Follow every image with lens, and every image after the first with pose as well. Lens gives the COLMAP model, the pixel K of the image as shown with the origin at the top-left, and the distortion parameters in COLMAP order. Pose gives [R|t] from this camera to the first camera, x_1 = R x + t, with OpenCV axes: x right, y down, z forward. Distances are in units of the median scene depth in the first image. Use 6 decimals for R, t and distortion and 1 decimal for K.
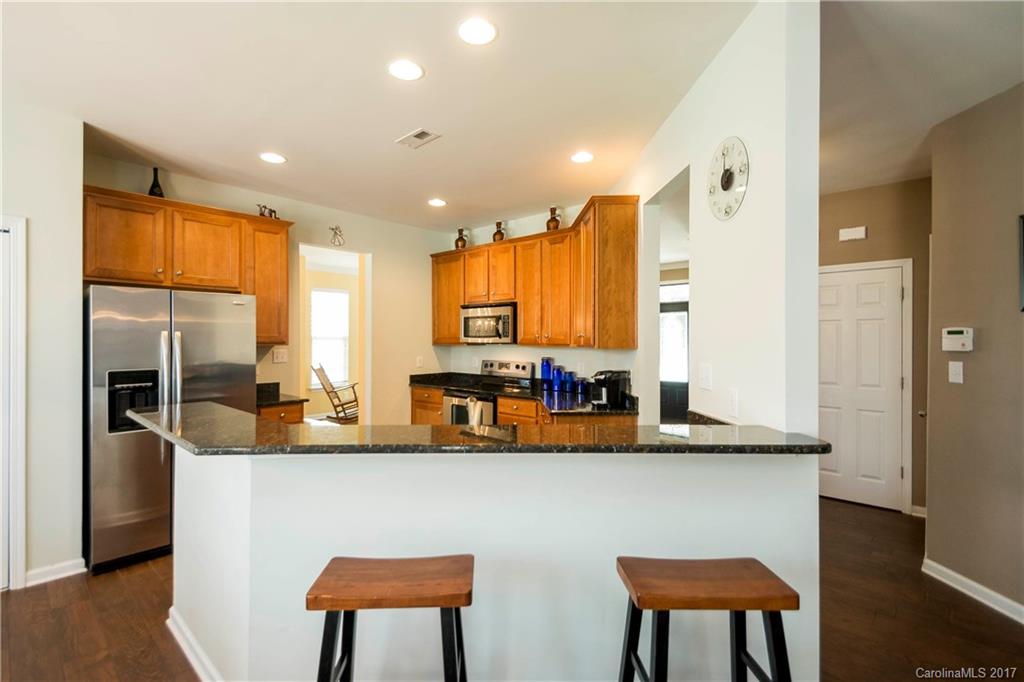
lens RADIAL K [[469.1, 0, 506.2], [0, 469.1, 338.7], [0, 0, 1]] dist [0.004309, 0.000219]
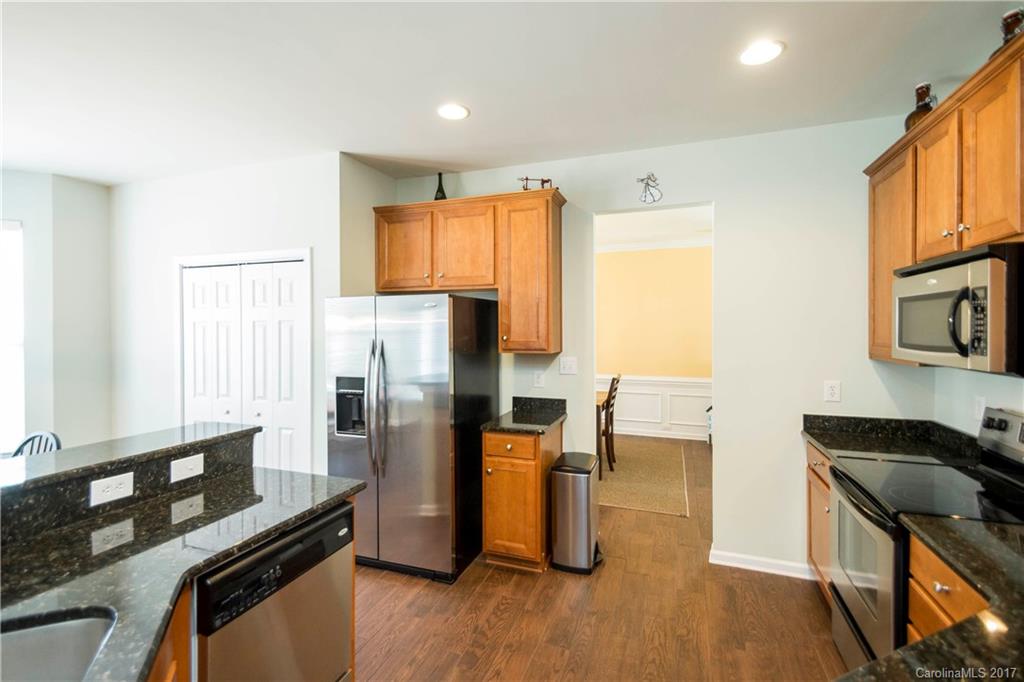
lens RADIAL K [[469.1, 0, 506.2], [0, 469.1, 338.7], [0, 0, 1]] dist [0.004309, 0.000219]
pose [[0.373935, 0.016188, -0.927314, 0.228687], [0.002688, 0.999825, 0.018537, -0.026634], [0.927451, -0.009424, 0.373826, 0.720003]]
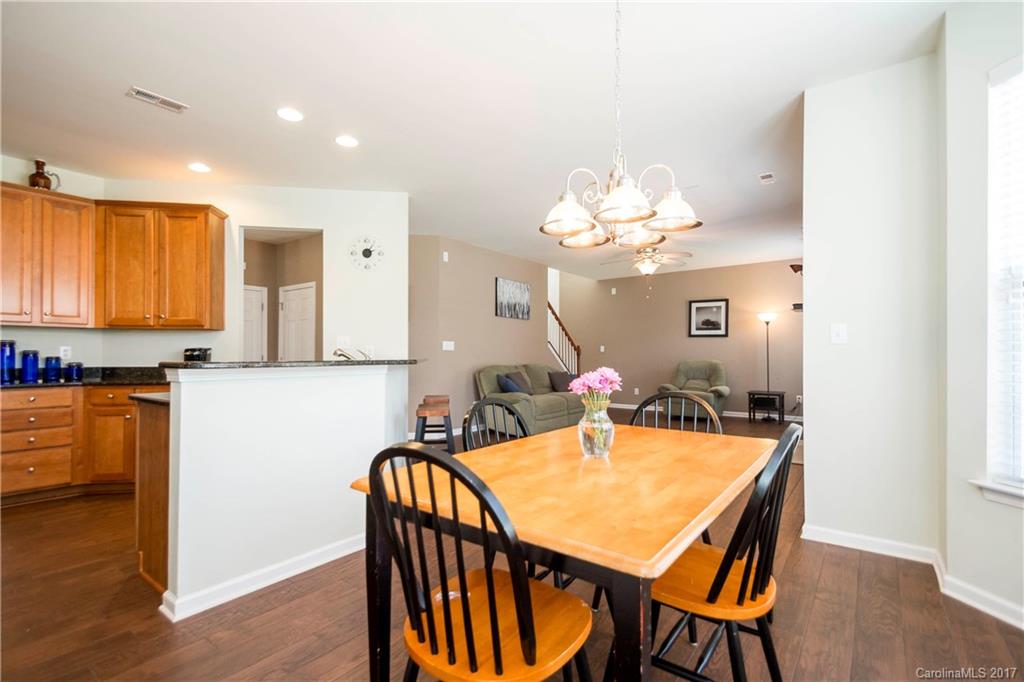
lens RADIAL K [[466.3, 0, 490.2], [0, 466.3, 348.6], [0, 0, 1]] dist [0.026628, -0.015815]
pose [[-0.071297, 0.009818, 0.997407, -0.995452], [-0.002127, 0.999948, -0.009995, 0.077444], [-0.997453, -0.002834, -0.071273, 0.323047]]
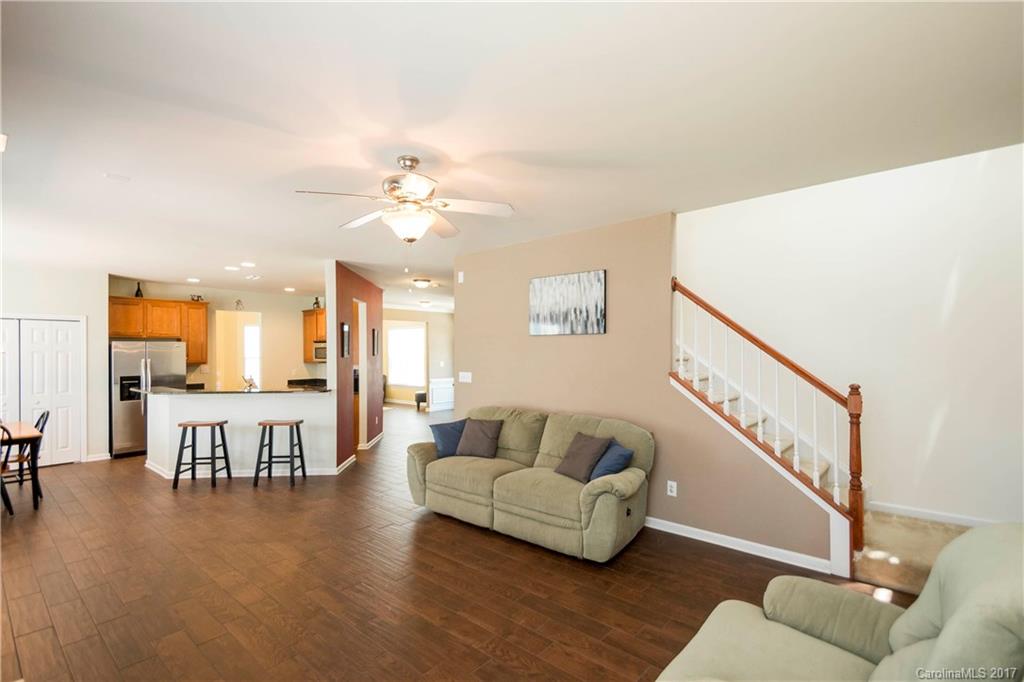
lens RADIAL K [[477.3, 0, 523.4], [0, 477.3, 351.9], [0, 0, 1]] dist [0.000367, -0.000145]
pose [[0.998926, -0.005952, 0.045950, 0.862309], [0.006064, 0.999979, -0.002305, -0.029086], [-0.045935, 0.002582, 0.998941, -1.194970]]
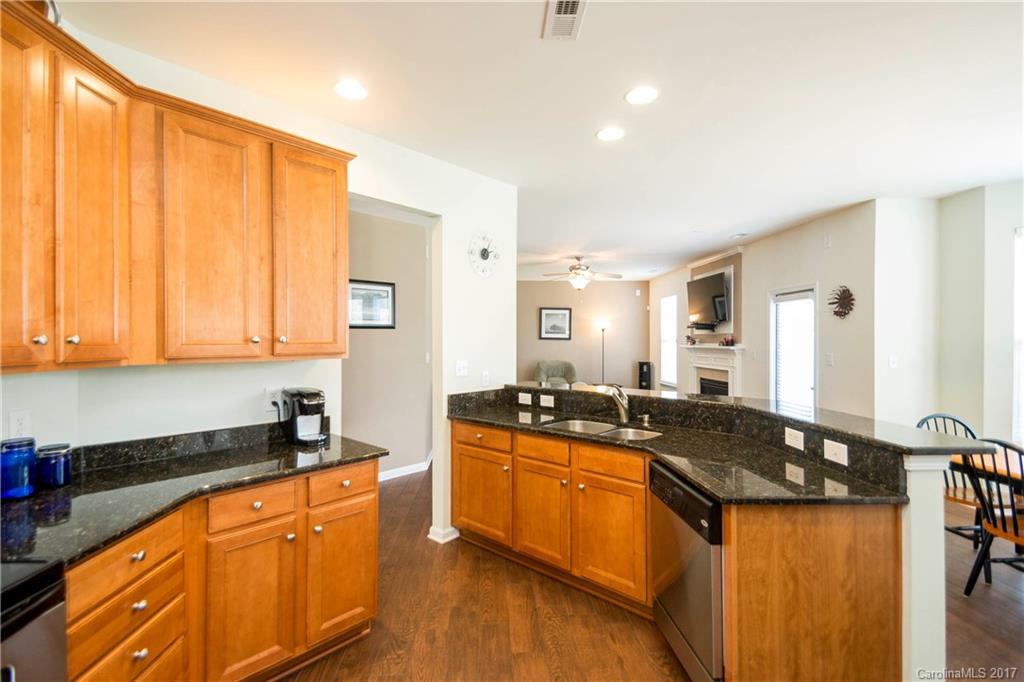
lens RADIAL K [[469.1, 0, 506.2], [0, 469.1, 338.7], [0, 0, 1]] dist [0.004309, 0.000219]
pose [[-0.697778, 0.001055, 0.716313, -0.476168], [-0.001368, 0.999995, -0.002806, -0.006525], [-0.716313, -0.002938, -0.697773, 1.222642]]
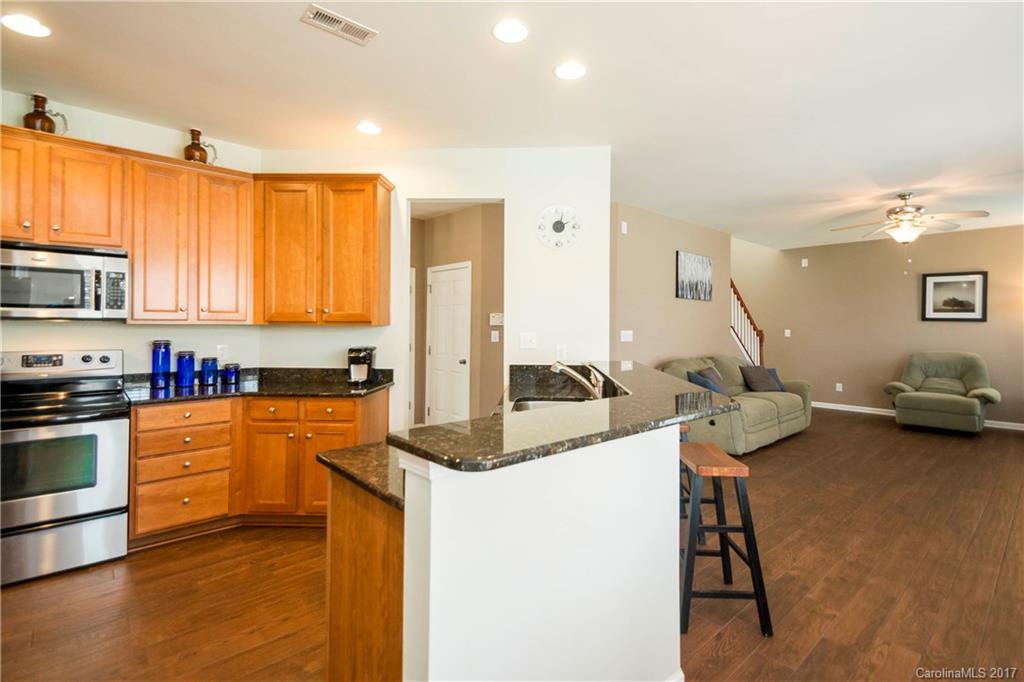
lens RADIAL K [[480.2, 0, 521.9], [0, 480.2, 322.1], [0, 0, 1]] dist [0.020619, -0.000091]
pose [[0.095407, 0.008120, 0.995405, -0.738542], [-0.006500, 0.999950, -0.007534, 0.019200], [-0.995417, -0.005752, 0.095455, 0.542040]]
